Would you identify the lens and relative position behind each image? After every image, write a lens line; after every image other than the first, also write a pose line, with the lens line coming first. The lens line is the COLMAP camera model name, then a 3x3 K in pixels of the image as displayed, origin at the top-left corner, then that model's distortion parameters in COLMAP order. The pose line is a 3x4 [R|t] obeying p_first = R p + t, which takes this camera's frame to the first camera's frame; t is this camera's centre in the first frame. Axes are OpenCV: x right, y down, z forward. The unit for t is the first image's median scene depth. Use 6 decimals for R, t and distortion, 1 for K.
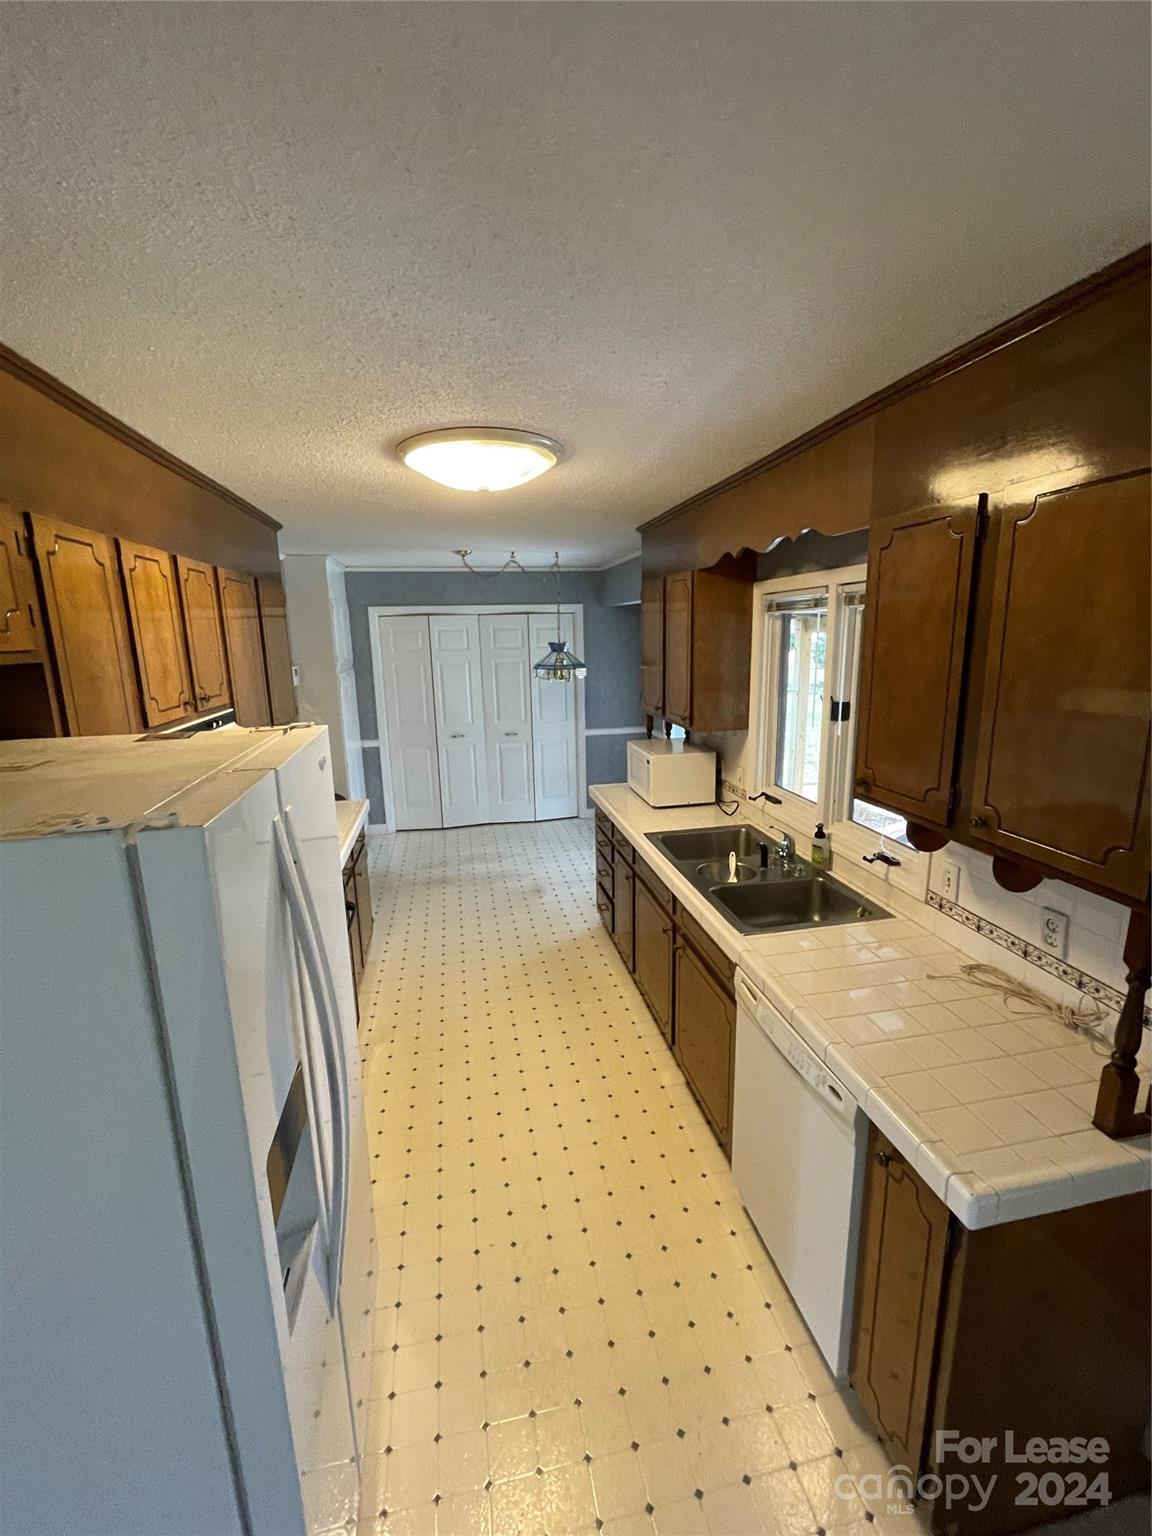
lens RADIAL K [[642.3, 0, 574.7], [0, 642.3, 770.2], [0, 0, 1]] dist [-0.002439, -0.001068]
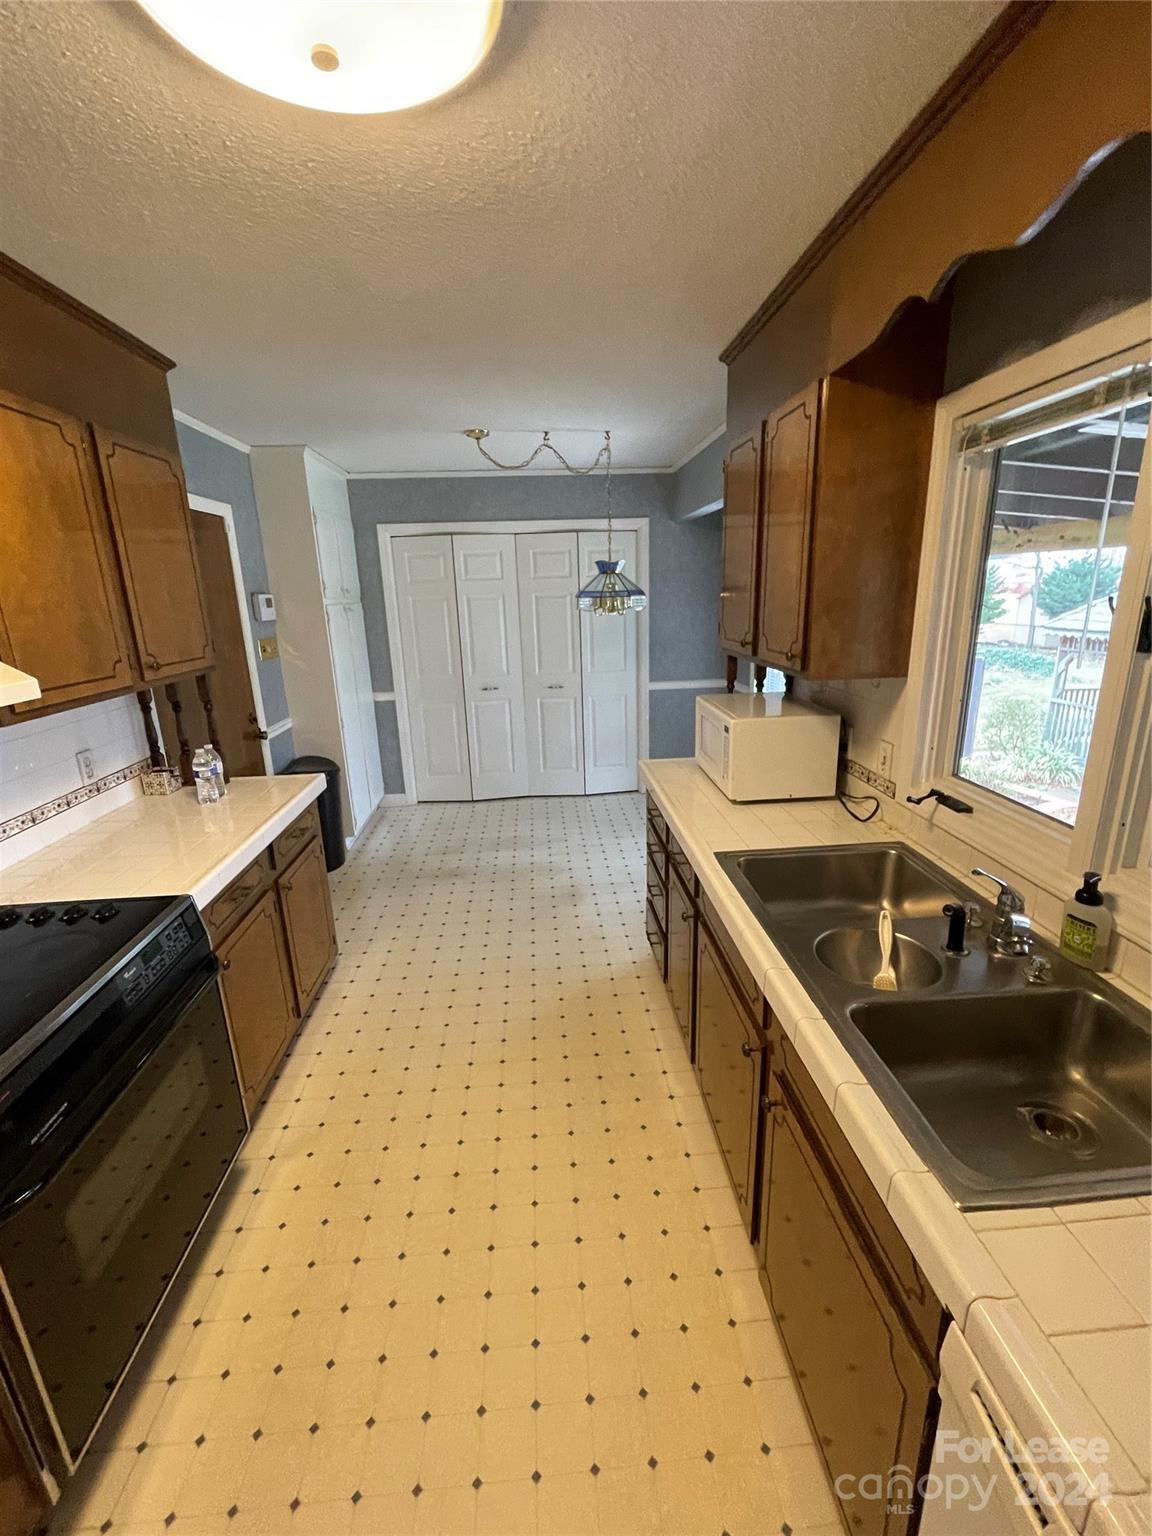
lens RADIAL K [[642.3, 0, 574.7], [0, 642.3, 770.2], [0, 0, 1]] dist [-0.002439, -0.001068]
pose [[0.992268, 0.024392, -0.121694, 0.041662], [-0.016124, 0.997523, 0.068470, -0.012498], [0.123063, -0.065979, 0.990203, 0.335635]]
